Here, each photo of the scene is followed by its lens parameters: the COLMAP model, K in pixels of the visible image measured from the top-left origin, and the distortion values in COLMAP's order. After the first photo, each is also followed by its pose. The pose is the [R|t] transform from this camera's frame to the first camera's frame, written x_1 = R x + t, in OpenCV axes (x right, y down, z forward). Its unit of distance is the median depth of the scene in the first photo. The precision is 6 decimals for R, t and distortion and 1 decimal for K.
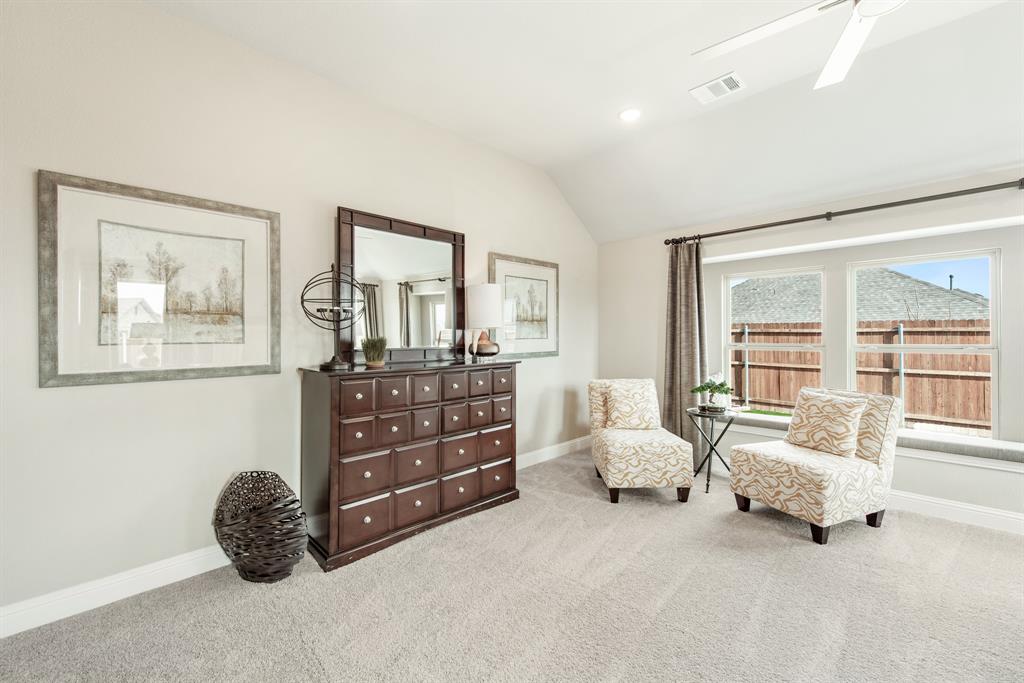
lens RADIAL K [[420.4, 0, 513.3], [0, 420.4, 335.0], [0, 0, 1]] dist [0.001635, -0.000093]
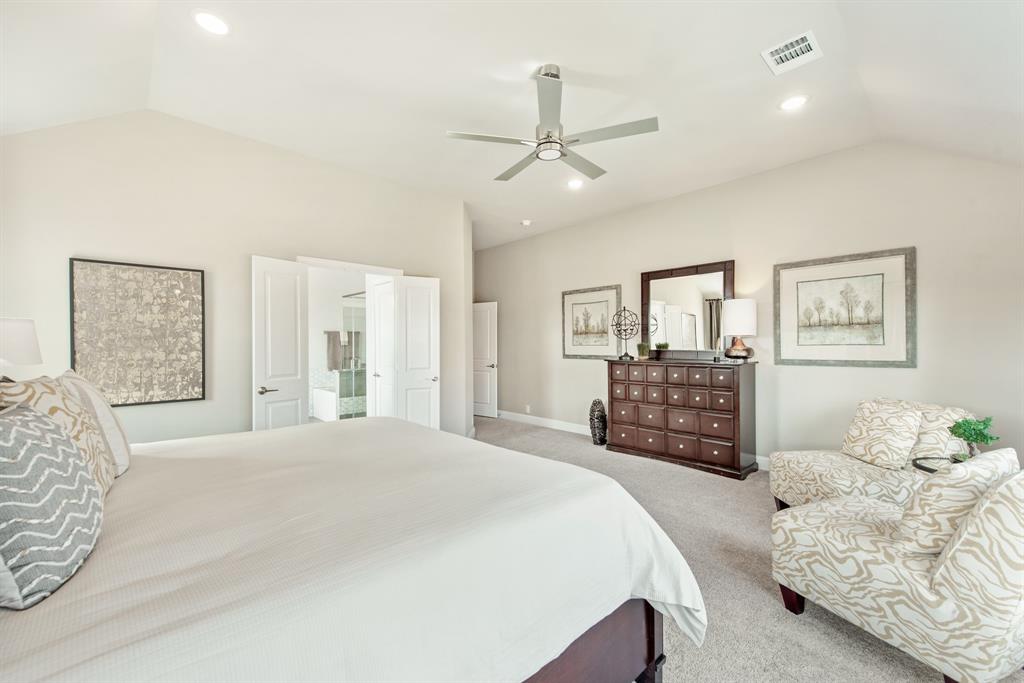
lens RADIAL K [[406.1, 0, 511.6], [0, 406.1, 341.9], [0, 0, 1]] dist [0.014806, -0.002977]
pose [[-0.028043, 0.002331, -0.999604, 1.106404], [0.009346, 0.999954, 0.002069, -0.006968], [0.999563, -0.009284, -0.028064, 0.373377]]
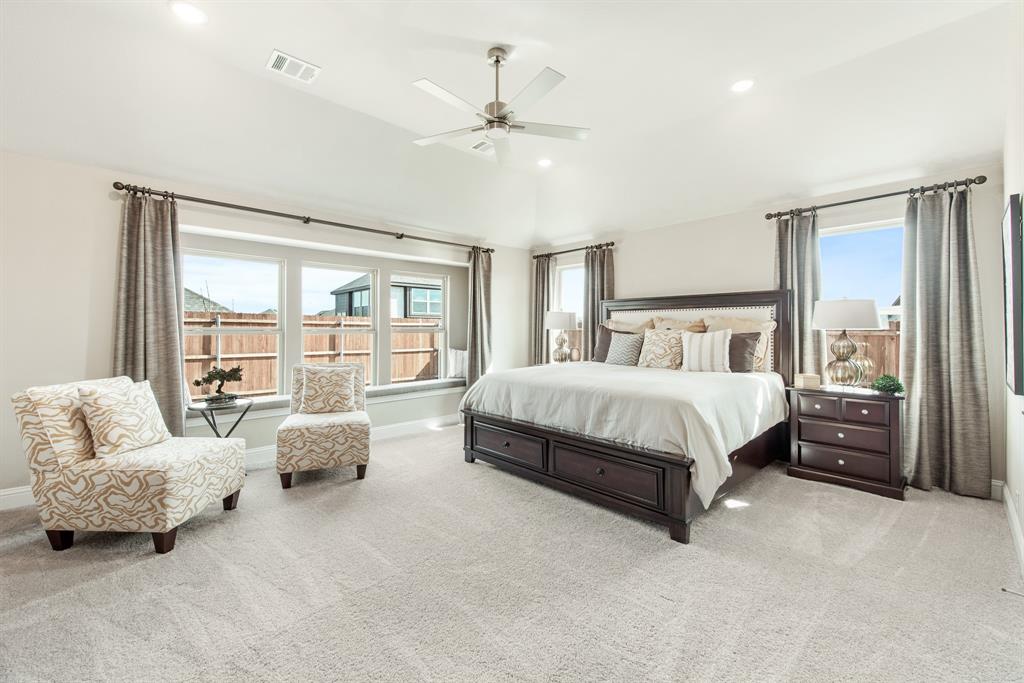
lens RADIAL K [[406.1, 0, 514.1], [0, 406.1, 331.4], [0, 0, 1]] dist [0.014806, -0.002977]
pose [[0.031909, -0.000228, 0.999491, -0.385687], [-0.005495, 0.999985, 0.000403, 0.029004], [-0.999476, -0.005505, 0.031907, 0.372244]]
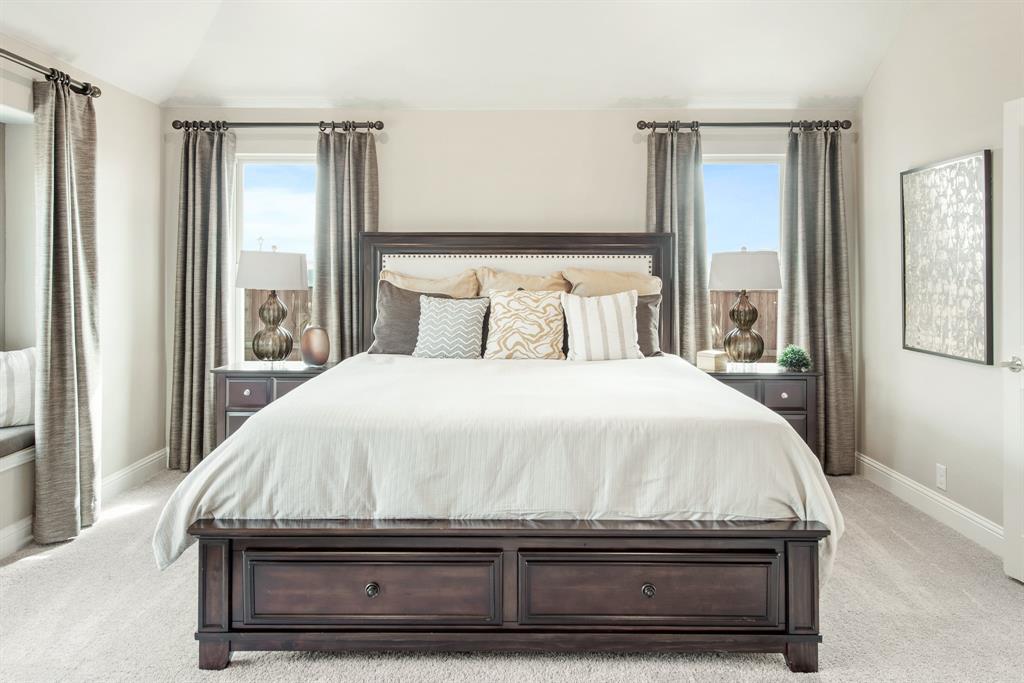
lens RADIAL K [[659.3, 0, 507.4], [0, 659.3, 279.3], [0, 0, 1]] dist [0.021428, -0.004206]
pose [[-0.685386, -0.000236, 0.728180, 0.006757], [-0.001330, 0.999999, -0.000928, 0.004313], [-0.728179, -0.001605, -0.685385, 0.738025]]
